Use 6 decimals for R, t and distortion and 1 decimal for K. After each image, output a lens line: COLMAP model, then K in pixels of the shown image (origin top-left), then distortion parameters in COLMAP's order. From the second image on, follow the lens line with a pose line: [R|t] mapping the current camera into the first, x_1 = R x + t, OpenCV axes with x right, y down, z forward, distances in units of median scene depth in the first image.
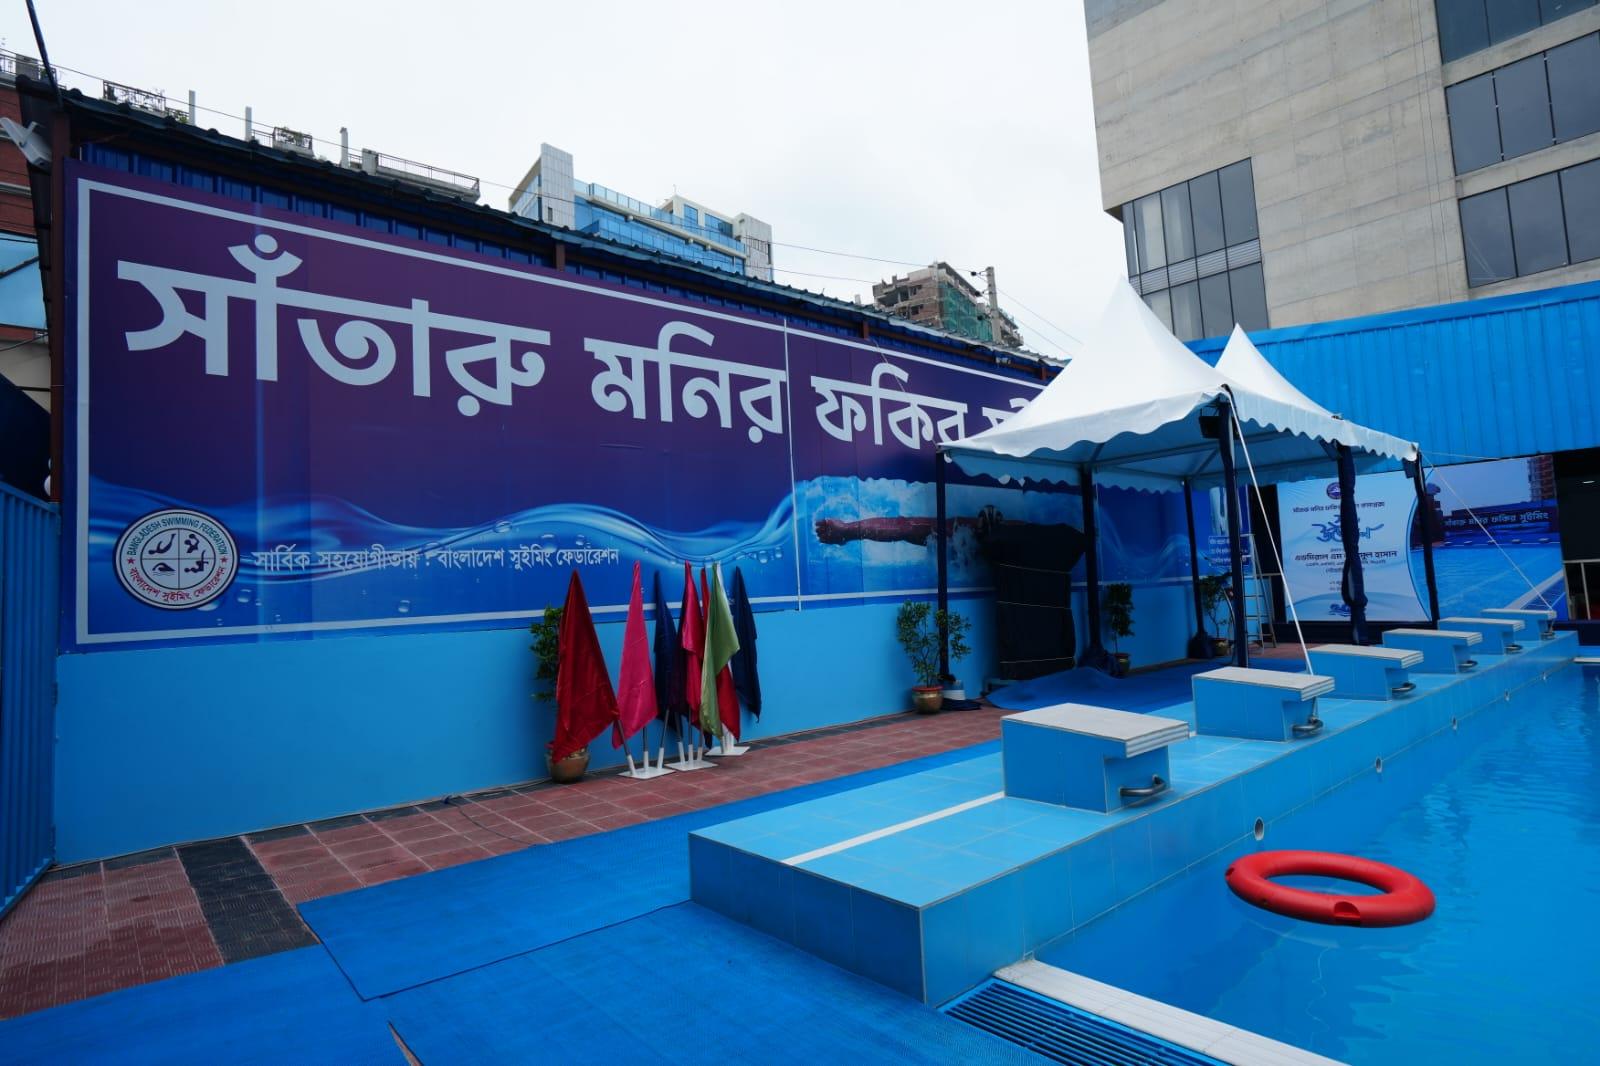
lens RADIAL K [[850.8, 0, 794.7], [0, 850.8, 525.8], [0, 0, 1]] dist [-0.033909, 0.018762]
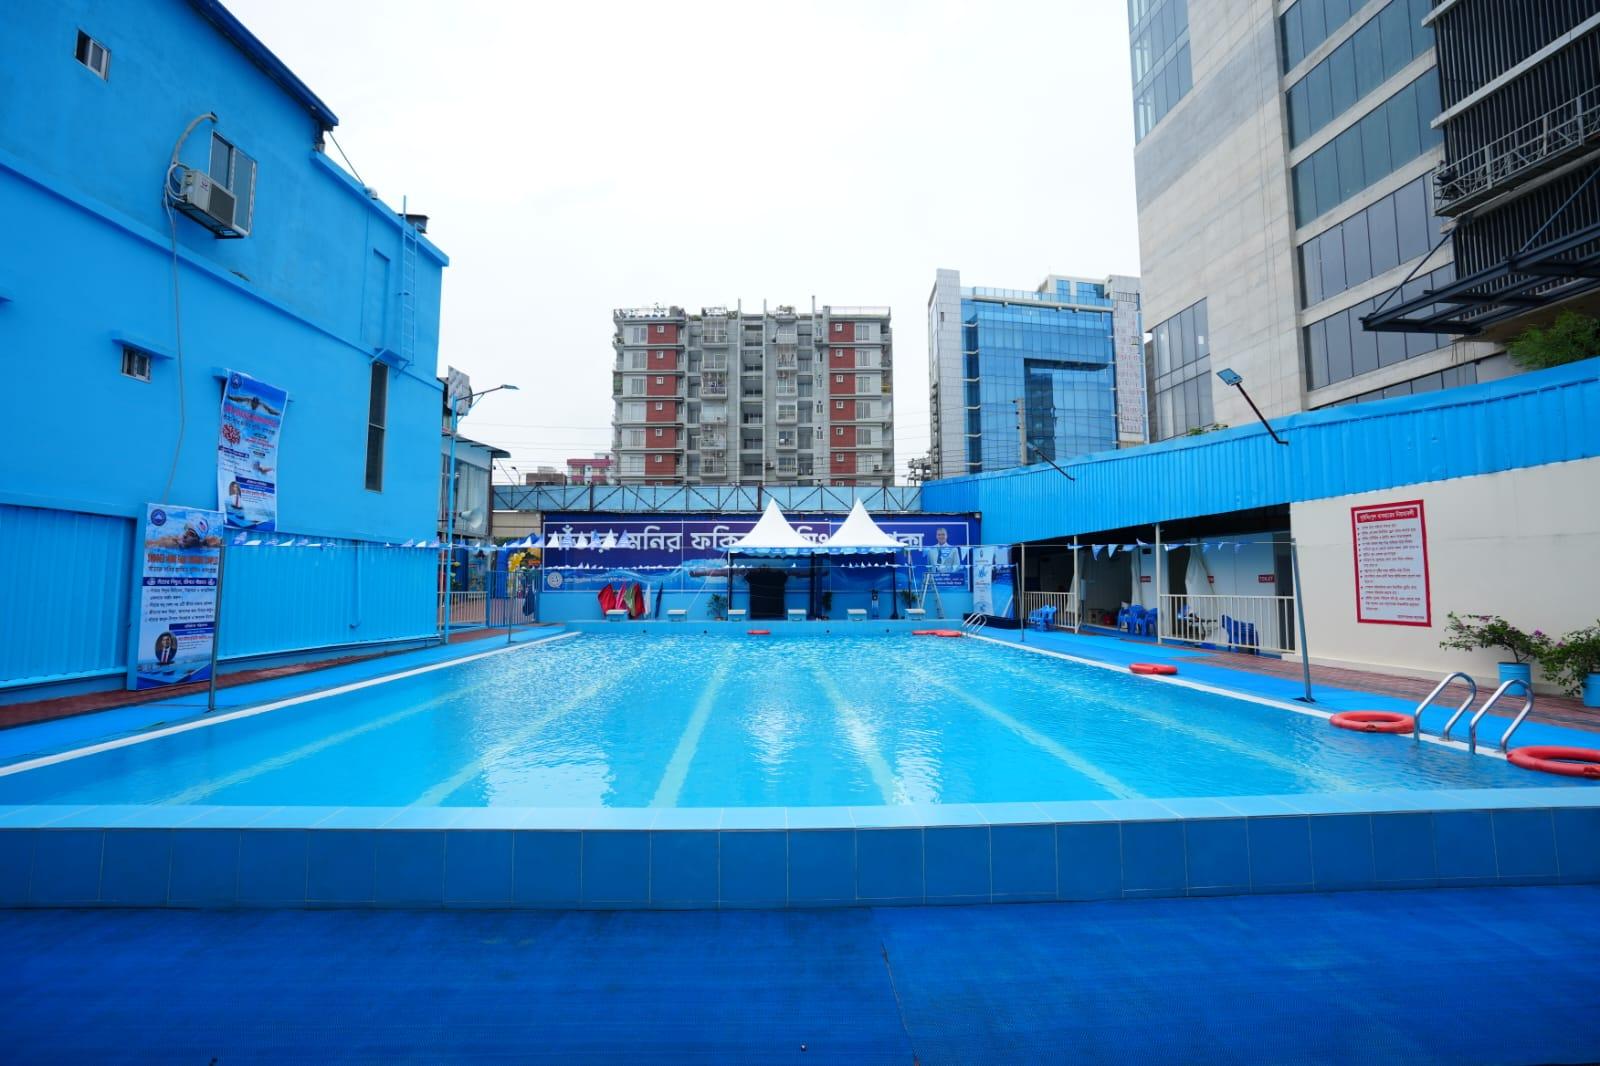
lens RADIAL K [[725.3, 0, 799.4], [0, 725.3, 537.0], [0, 0, 1]] dist [-0.055211, 0.017468]
pose [[0.791081, 0.006972, -0.611671, 2.183169], [0.014459, 0.999443, 0.030092, -0.226494], [0.611540, -0.032649, 0.790540, -1.166405]]
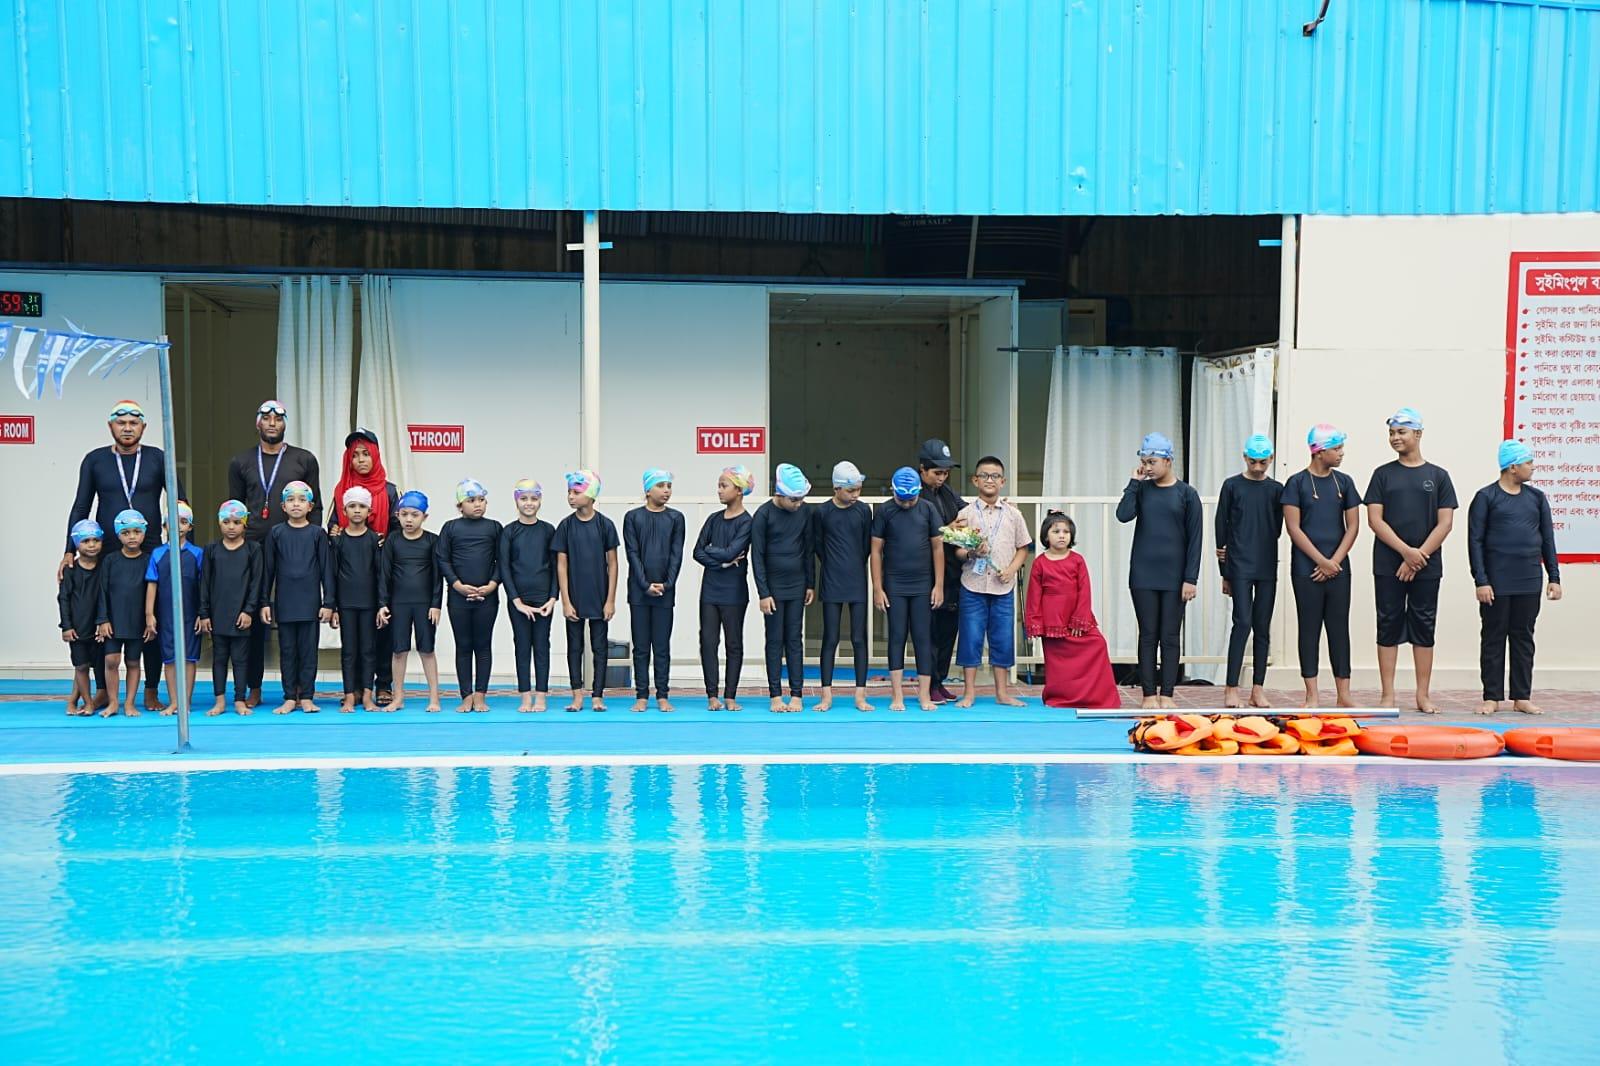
lens RADIAL K [[2694.1, 0, 801.5], [0, 2694.1, 530.2], [0, 0, 1]] dist [0.346646, 0.000000]
pose [[0.614820, 0.029354, 0.788121, 0.517036], [-0.098787, 0.994303, 0.040031, -0.074992], [-0.782456, -0.102468, 0.614217, -0.347129]]
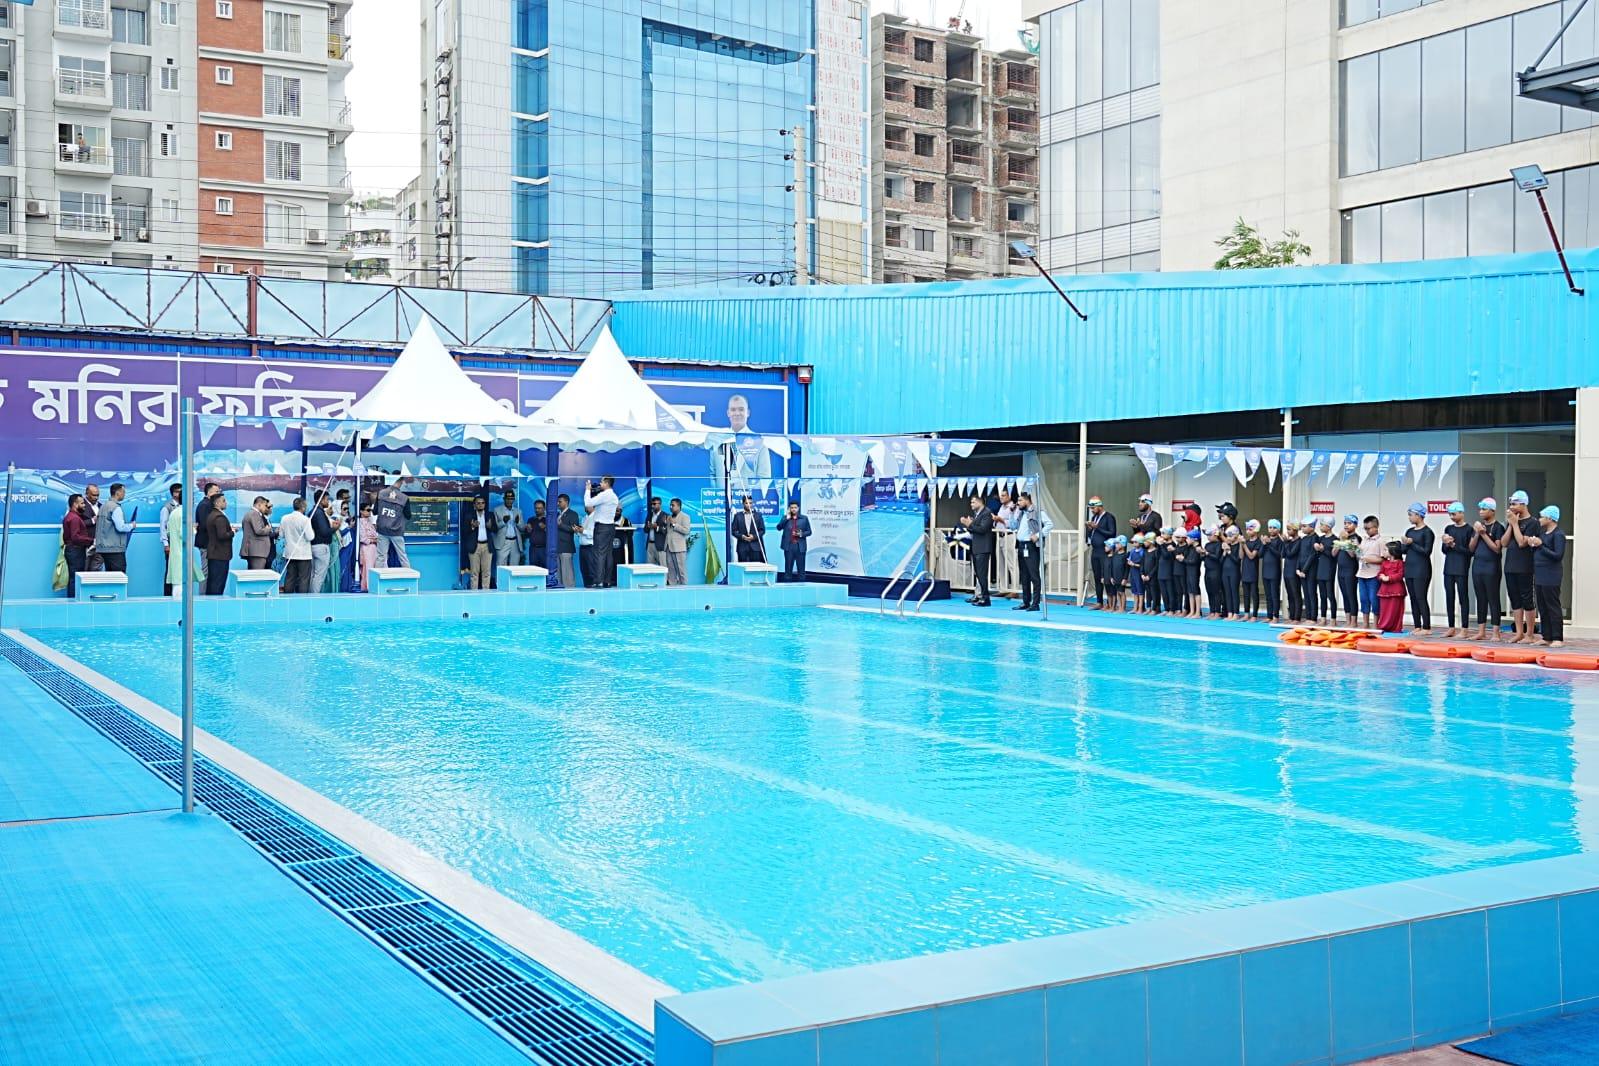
lens RADIAL K [[1669.4, 0, 793.5], [0, 1669.4, 533.0], [0, 0, 1]] dist [-0.005938, 0.000000]
pose [[0.982502, 0.052641, -0.178657, 1.521707], [-0.034768, 0.994204, 0.101734, -0.235180], [0.182977, -0.093743, 0.978638, -1.693190]]
